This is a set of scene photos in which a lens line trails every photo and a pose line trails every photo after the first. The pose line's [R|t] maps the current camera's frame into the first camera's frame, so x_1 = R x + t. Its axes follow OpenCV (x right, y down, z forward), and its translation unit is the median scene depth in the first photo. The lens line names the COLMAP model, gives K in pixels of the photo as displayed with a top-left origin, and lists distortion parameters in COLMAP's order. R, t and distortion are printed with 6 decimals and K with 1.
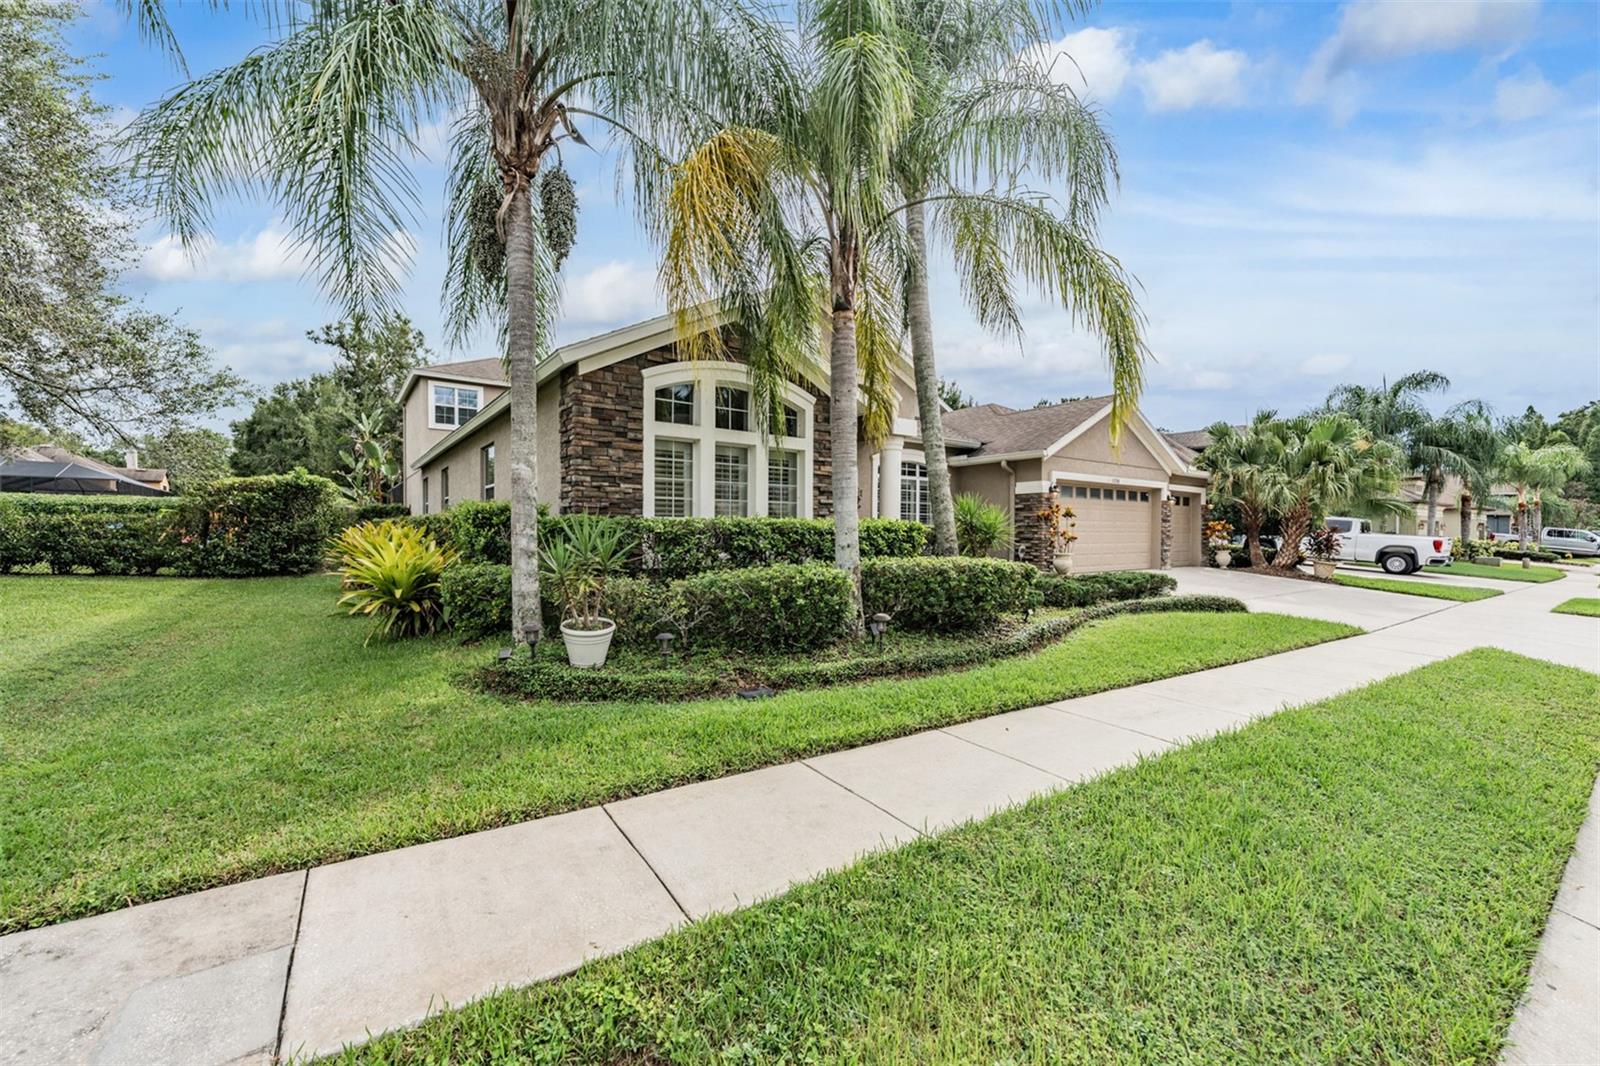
lens RADIAL K [[648.8, 0, 800.4], [0, 648.8, 531.7], [0, 0, 1]] dist [0.000565, -0.001257]
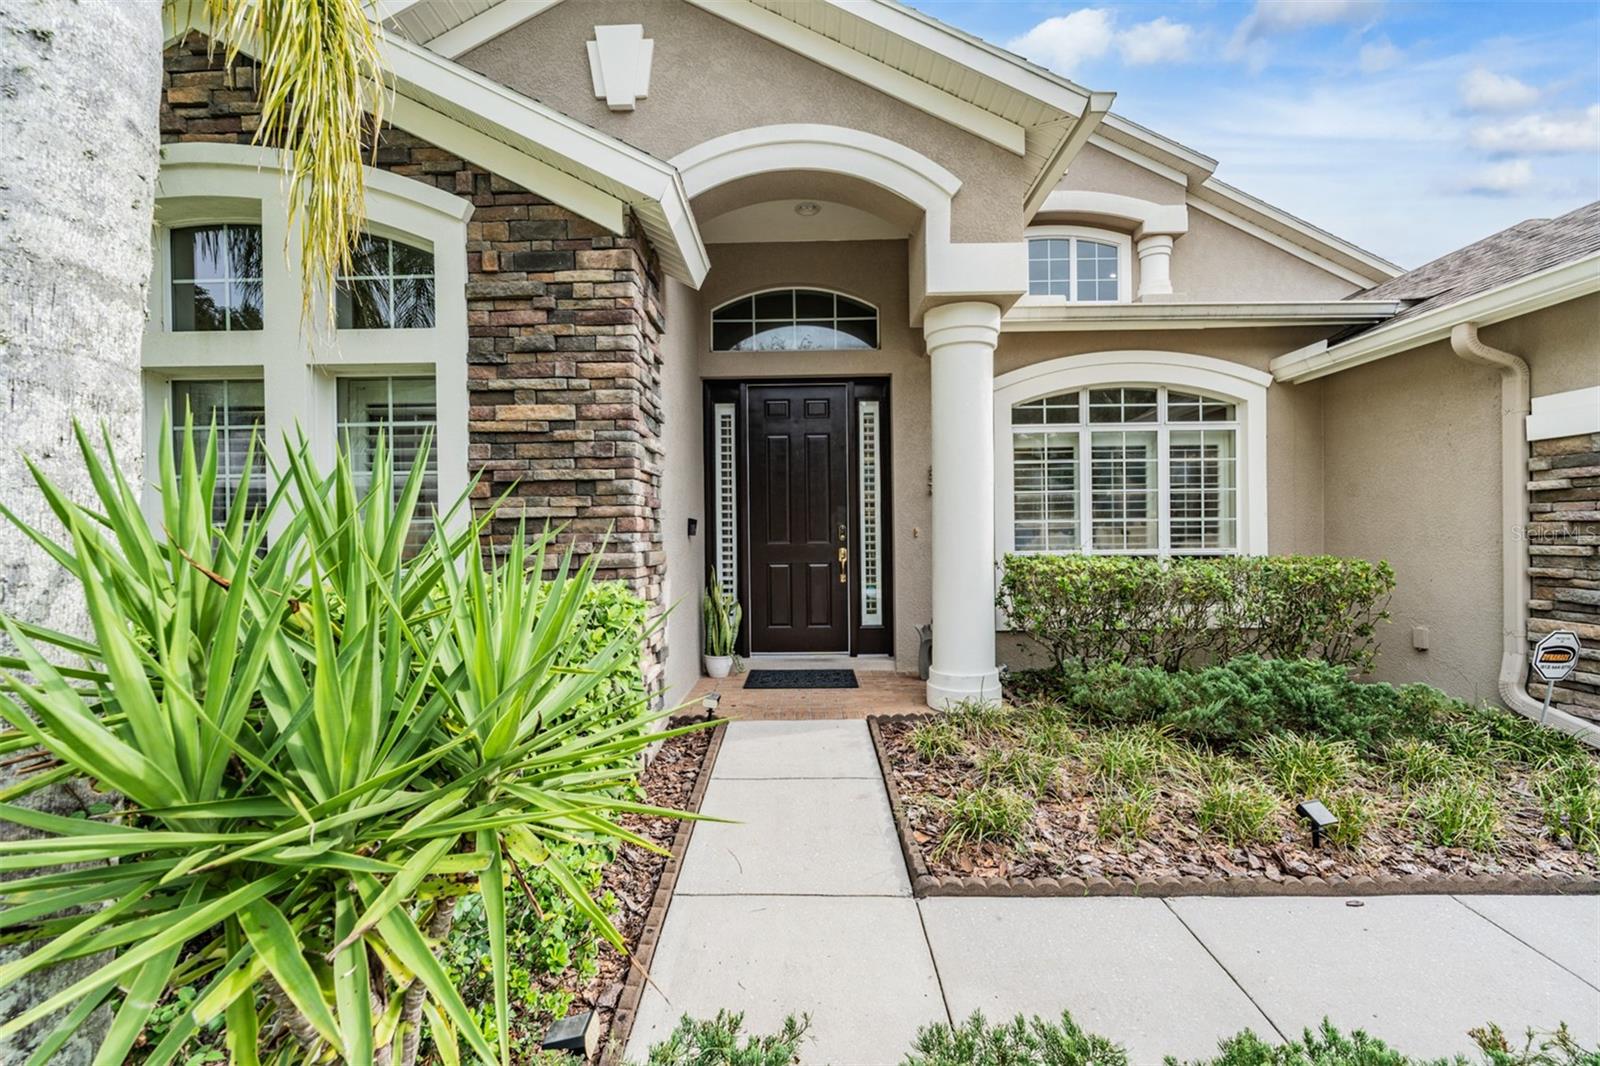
lens RADIAL K [[648.8, 0, 803.1], [0, 648.8, 534.5], [0, 0, 1]] dist [0.000565, -0.001257]
pose [[0.800750, -0.017305, -0.598748, 0.248943], [0.019366, 0.999808, -0.002997, -0.022980], [0.598685, -0.009196, 0.800932, 0.592783]]
